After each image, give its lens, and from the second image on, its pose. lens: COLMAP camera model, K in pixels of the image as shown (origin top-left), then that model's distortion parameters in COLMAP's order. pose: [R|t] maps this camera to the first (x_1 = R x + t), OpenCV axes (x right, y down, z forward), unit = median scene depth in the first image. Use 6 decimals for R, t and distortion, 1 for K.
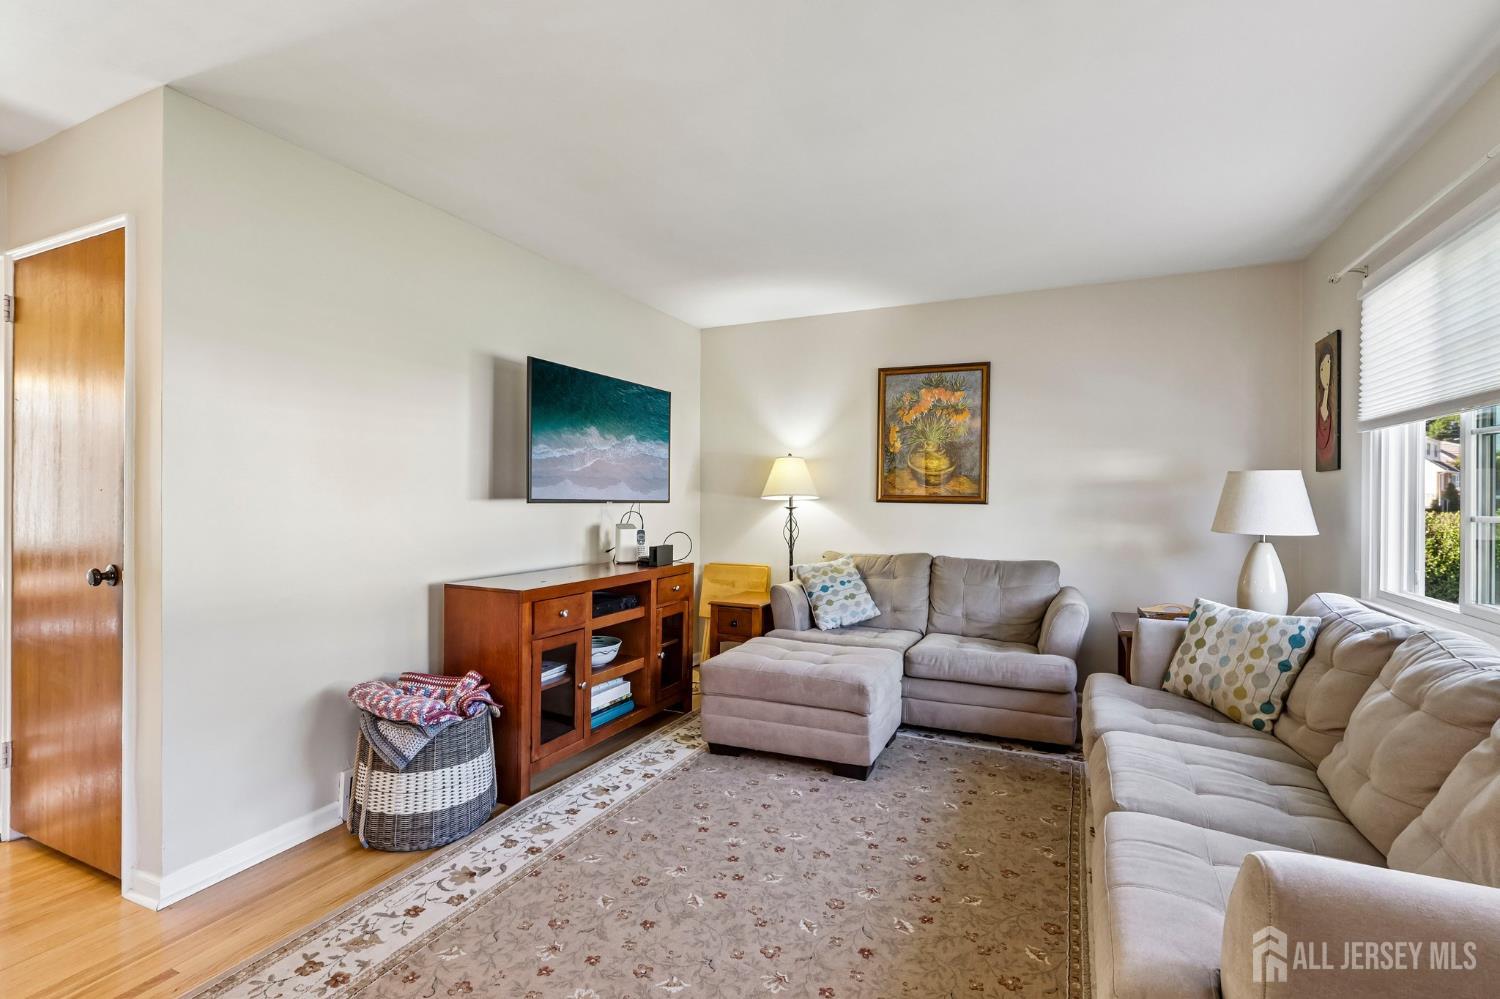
lens RADIAL K [[698.8, 0, 747.5], [0, 698.8, 494.9], [0, 0, 1]] dist [0.001744, 0.001610]
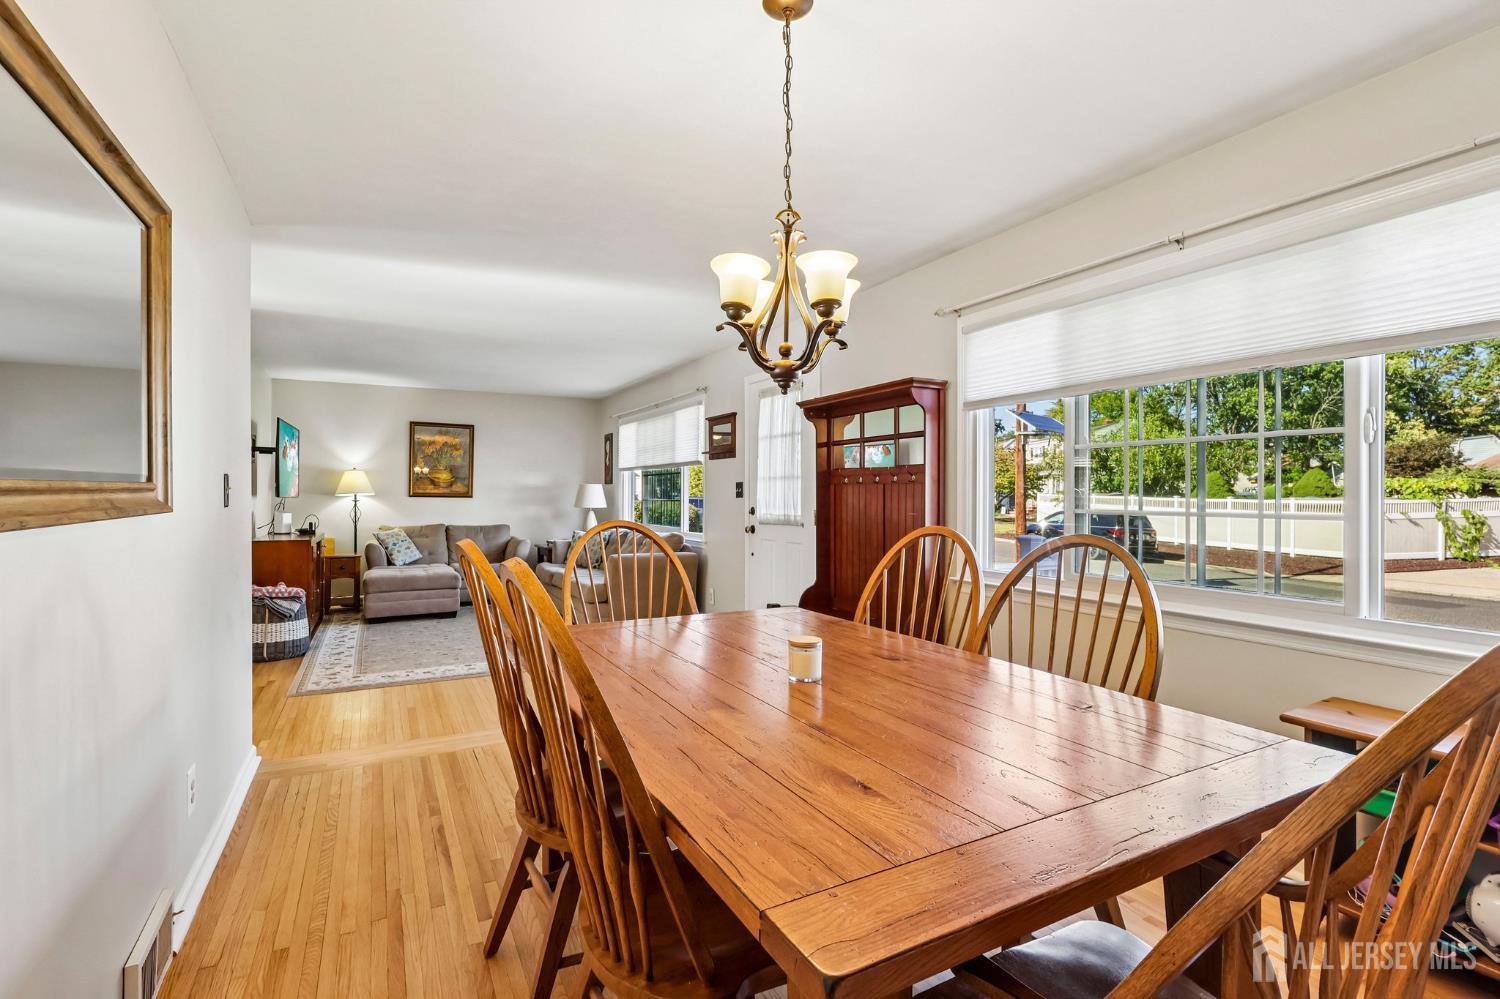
lens RADIAL K [[698.8, 0, 742.7], [0, 698.8, 497.7], [0, 0, 1]] dist [0.001744, 0.001610]
pose [[0.607740, -0.004595, 0.794123, -1.000273], [-0.001088, 0.999978, 0.006618, -0.000527], [-0.794135, -0.004887, 0.607721, -1.054329]]
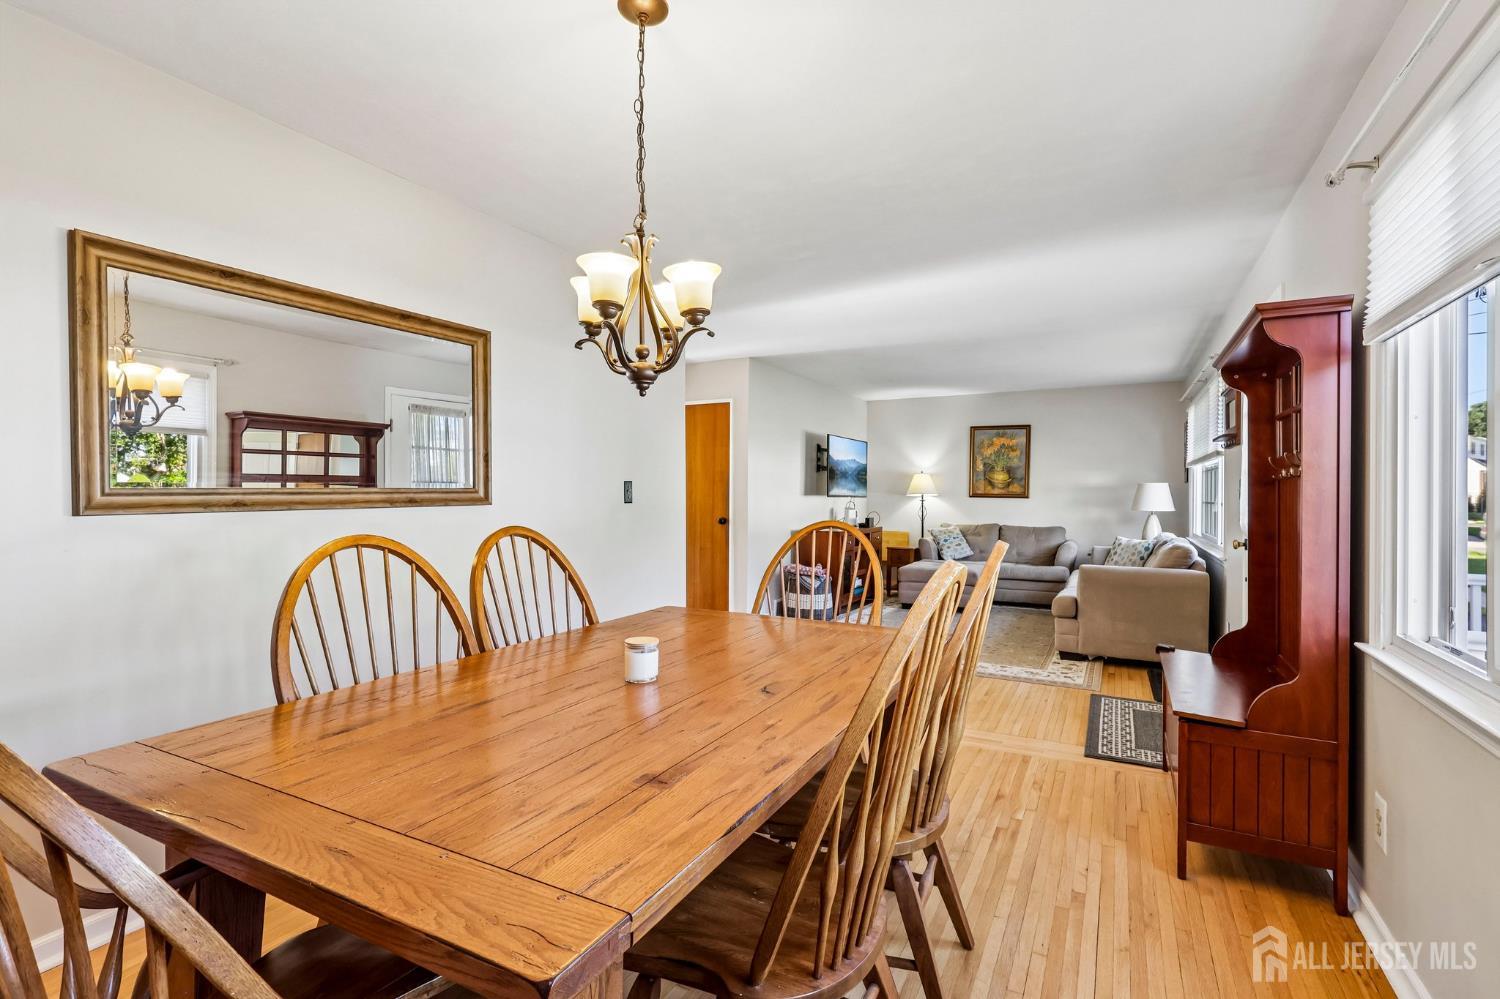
lens RADIAL K [[698.8, 0, 751.7], [0, 698.8, 497.3], [0, 0, 1]] dist [0.001744, 0.001610]
pose [[0.998801, 0.001346, -0.048931, -0.438644], [-0.001051, 0.999981, 0.006062, -0.000542], [0.048938, -0.006004, 0.998784, -1.294105]]
